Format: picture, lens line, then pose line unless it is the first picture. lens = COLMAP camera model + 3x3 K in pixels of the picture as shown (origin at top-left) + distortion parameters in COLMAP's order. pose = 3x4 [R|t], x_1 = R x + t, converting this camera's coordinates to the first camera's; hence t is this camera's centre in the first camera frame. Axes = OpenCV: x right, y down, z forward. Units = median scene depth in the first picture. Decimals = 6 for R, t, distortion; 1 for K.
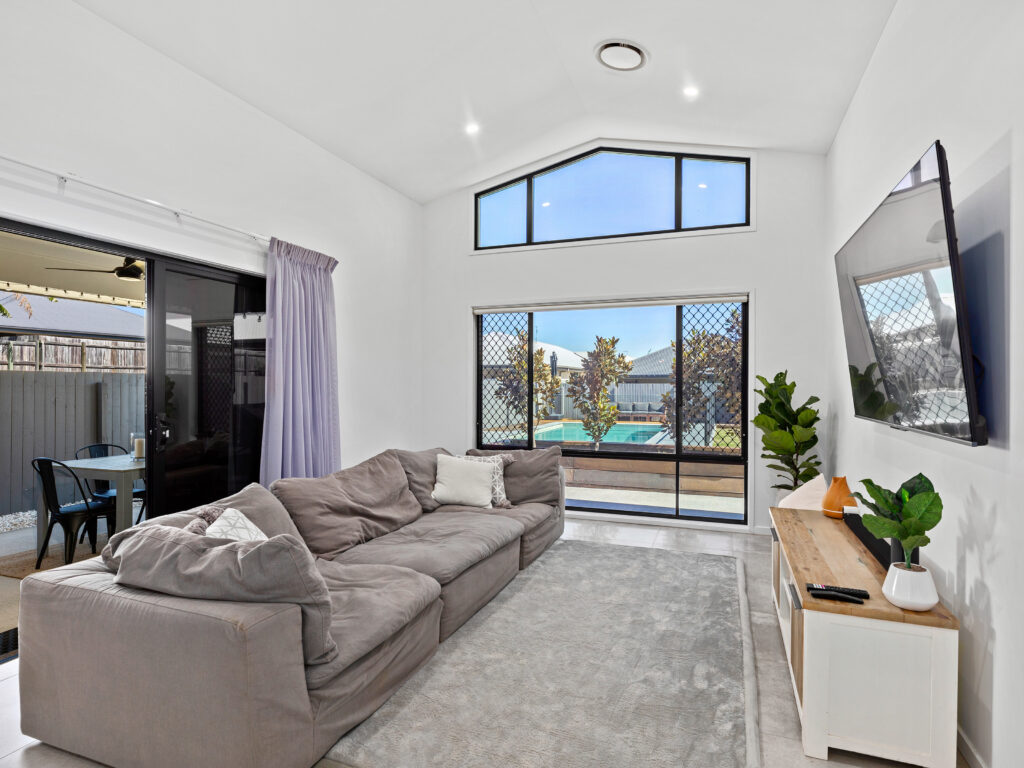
lens RADIAL K [[539.6, 0, 530.5], [0, 539.6, 387.0], [0, 0, 1]] dist [-0.014943, 0.004637]
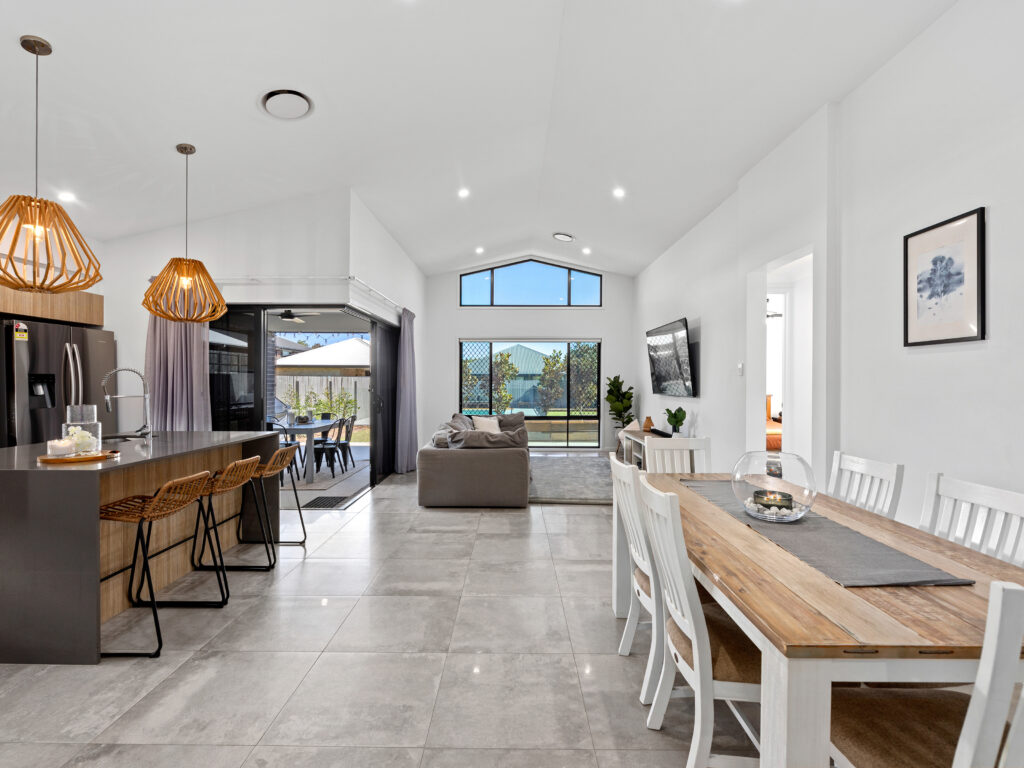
lens RADIAL K [[468.2, 0, 510.5], [0, 468.2, 382.6], [0, 0, 1]] dist [0.004675, -0.000342]
pose [[0.943042, 0.000046, 0.332673, -0.015138], [0.000525, 0.999999, -0.001626, 0.000096], [-0.332673, 0.001708, 0.943041, -0.017239]]
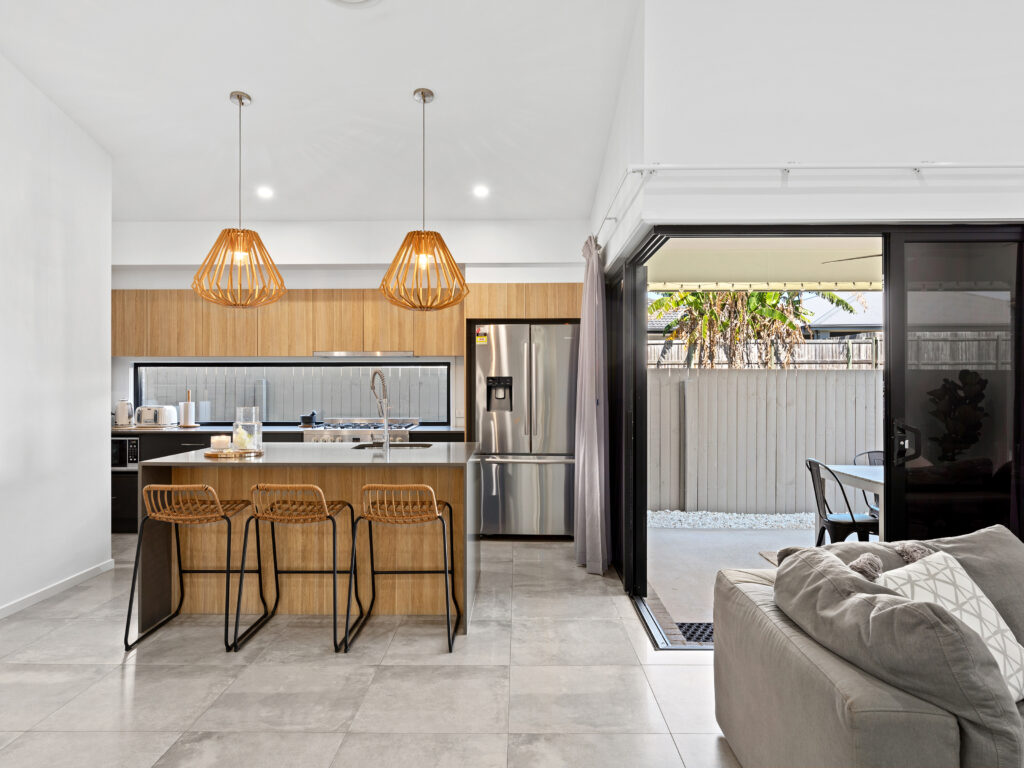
lens RADIAL K [[682.0, 0, 517.4], [0, 682.0, 378.2], [0, 0, 1]] dist [0.003972, -0.003429]
pose [[0.337104, -0.008112, -0.941432, 0.190692], [-0.003746, 0.999943, -0.009958, -0.000881], [0.941460, 0.006883, 0.337055, 0.213212]]
